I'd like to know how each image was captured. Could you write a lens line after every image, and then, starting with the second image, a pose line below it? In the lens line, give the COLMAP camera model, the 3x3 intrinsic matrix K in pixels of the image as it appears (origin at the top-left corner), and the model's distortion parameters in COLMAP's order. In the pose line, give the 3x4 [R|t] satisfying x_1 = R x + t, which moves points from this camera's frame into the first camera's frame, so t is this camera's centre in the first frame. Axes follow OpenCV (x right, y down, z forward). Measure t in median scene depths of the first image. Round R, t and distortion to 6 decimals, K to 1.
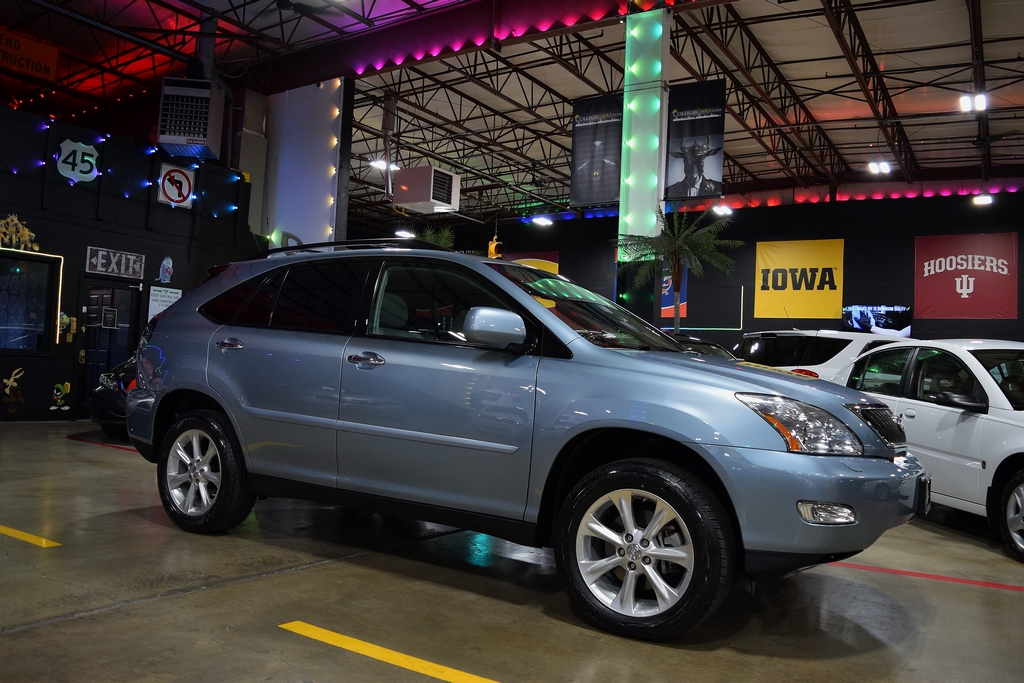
lens RADIAL K [[789.7, 0, 507.5], [0, 789.7, 340.1], [0, 0, 1]] dist [-0.098737, 0.027179]
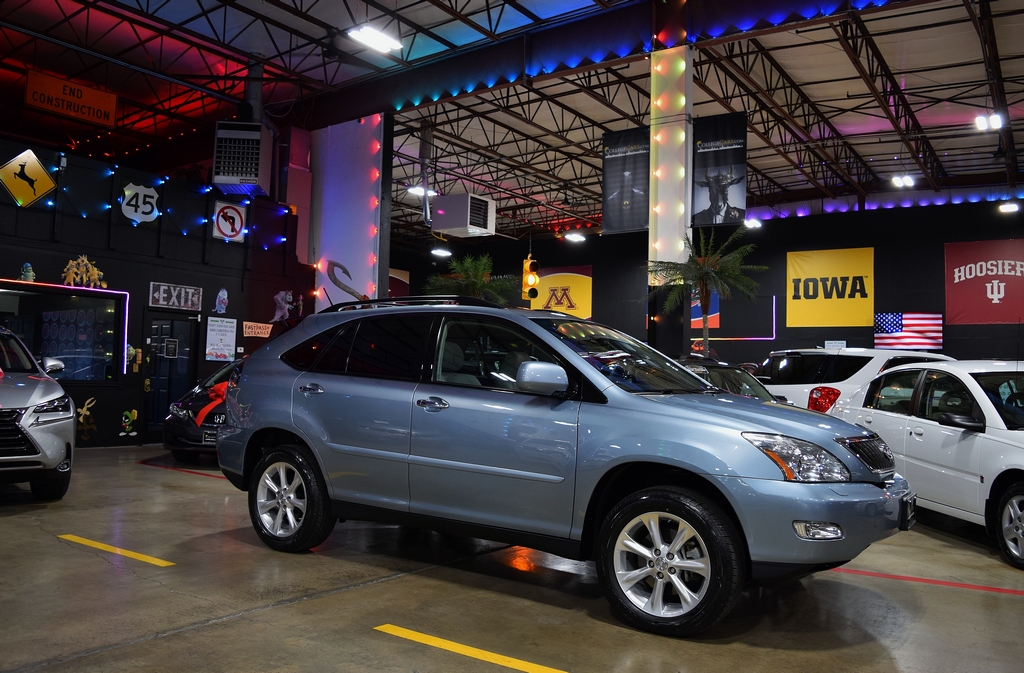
lens RADIAL K [[789.7, 0, 505.7], [0, 789.7, 338.5], [0, 0, 1]] dist [-0.098737, 0.027179]
pose [[0.998618, -0.024508, -0.046490, -0.003782], [0.023874, 0.999615, -0.014147, -0.016579], [0.046819, 0.013018, 0.998819, -0.055666]]
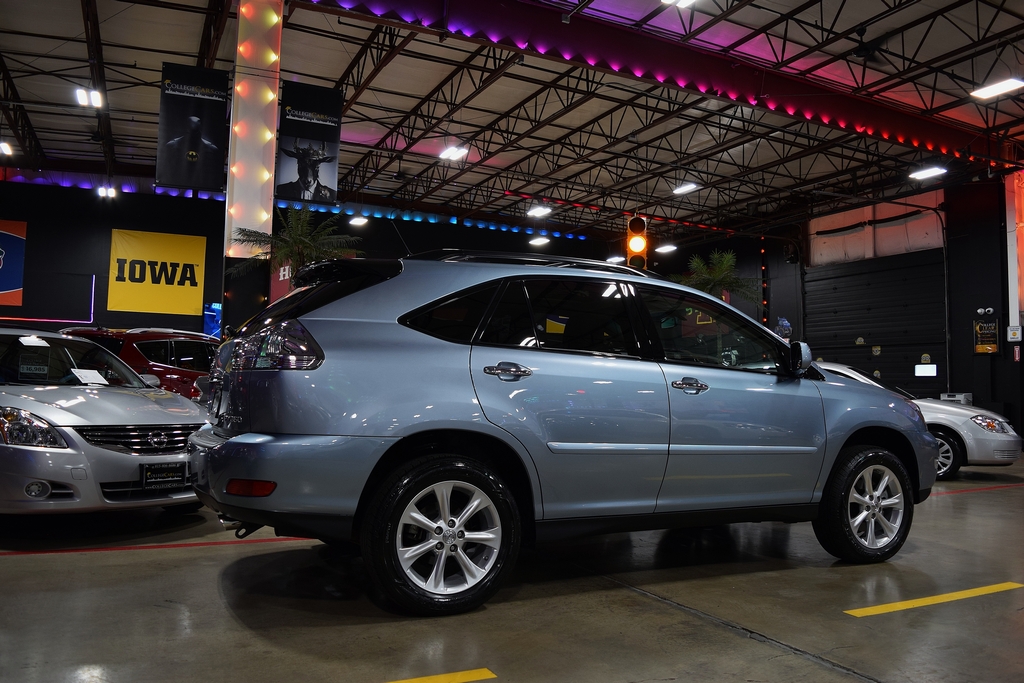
lens RADIAL K [[789.7, 0, 513.1], [0, 789.7, 339.7], [0, 0, 1]] dist [-0.098737, 0.027179]
pose [[0.537691, 0.011366, 0.843065, -0.386977], [-0.021593, 0.999767, 0.000294, -0.009410], [-0.842865, -0.018362, 0.537811, 0.205644]]
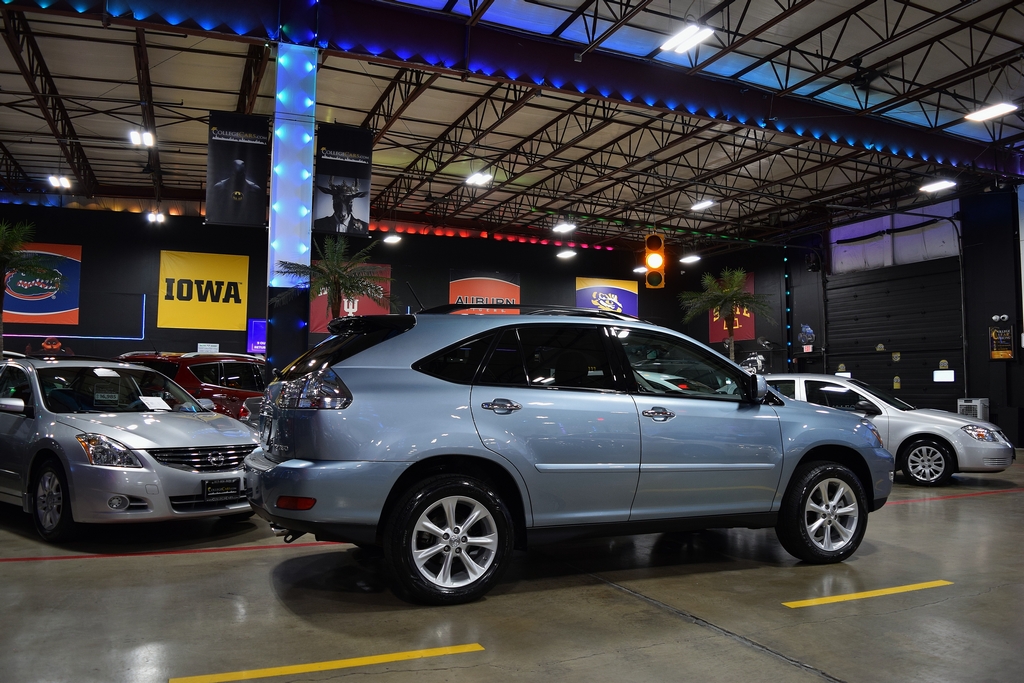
lens RADIAL K [[789.7, 0, 513.3], [0, 789.7, 339.3], [0, 0, 1]] dist [-0.098737, 0.027179]
pose [[0.577869, 0.007309, 0.816097, -0.434053], [-0.007874, 0.999963, -0.003380, -0.027993], [-0.816092, -0.004472, 0.577905, 0.149453]]
